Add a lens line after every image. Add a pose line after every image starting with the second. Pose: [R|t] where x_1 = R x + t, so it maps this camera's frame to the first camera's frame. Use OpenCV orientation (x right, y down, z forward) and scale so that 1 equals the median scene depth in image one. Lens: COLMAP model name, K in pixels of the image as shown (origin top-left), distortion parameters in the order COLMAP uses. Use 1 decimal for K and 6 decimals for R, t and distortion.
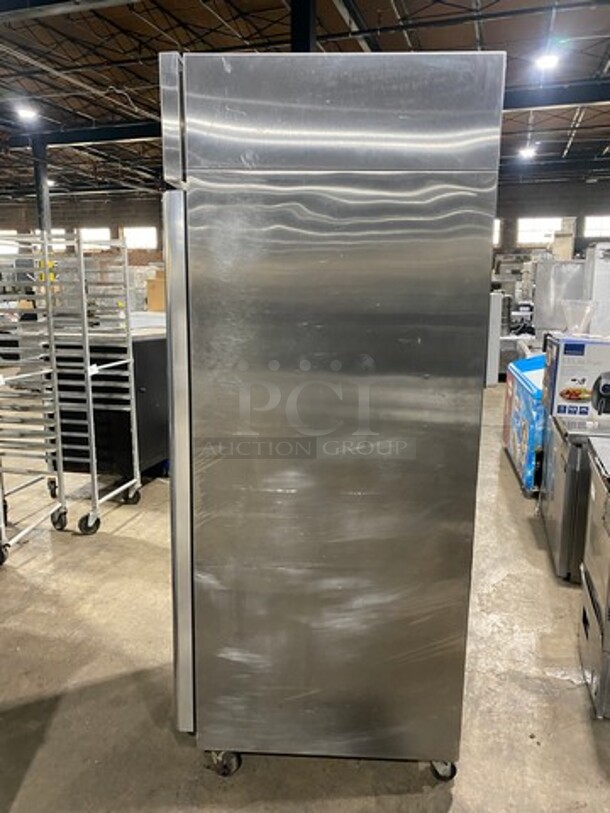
lens RADIAL K [[605.8, 0, 301.2], [0, 605.8, 403.4], [0, 0, 1]] dist [-0.006162, -0.007153]
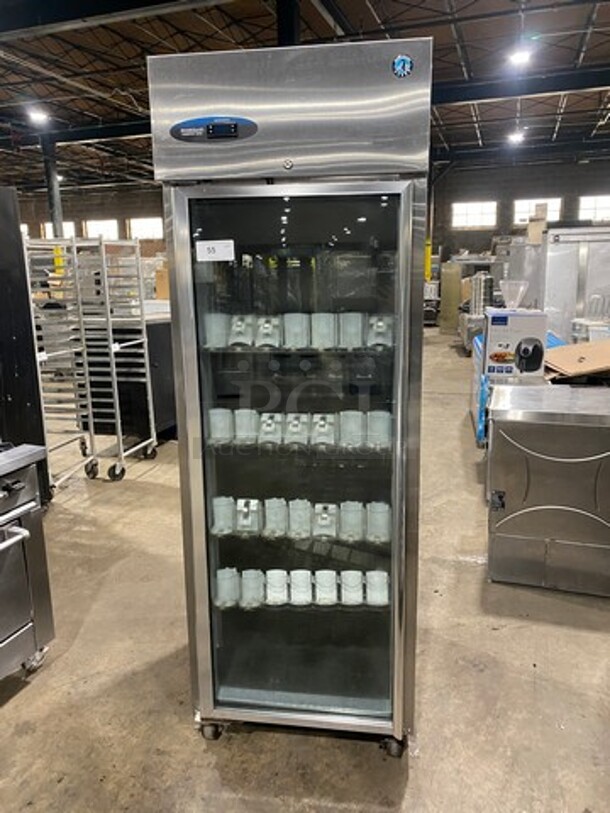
lens RADIAL K [[605.8, 0, 307.9], [0, 605.8, 406.9], [0, 0, 1]] dist [-0.006162, -0.007153]
pose [[0.999704, -0.023115, -0.007613, 0.042000], [0.023330, 0.999293, 0.029495, 0.029330], [0.006926, -0.029664, 0.999536, -0.179502]]
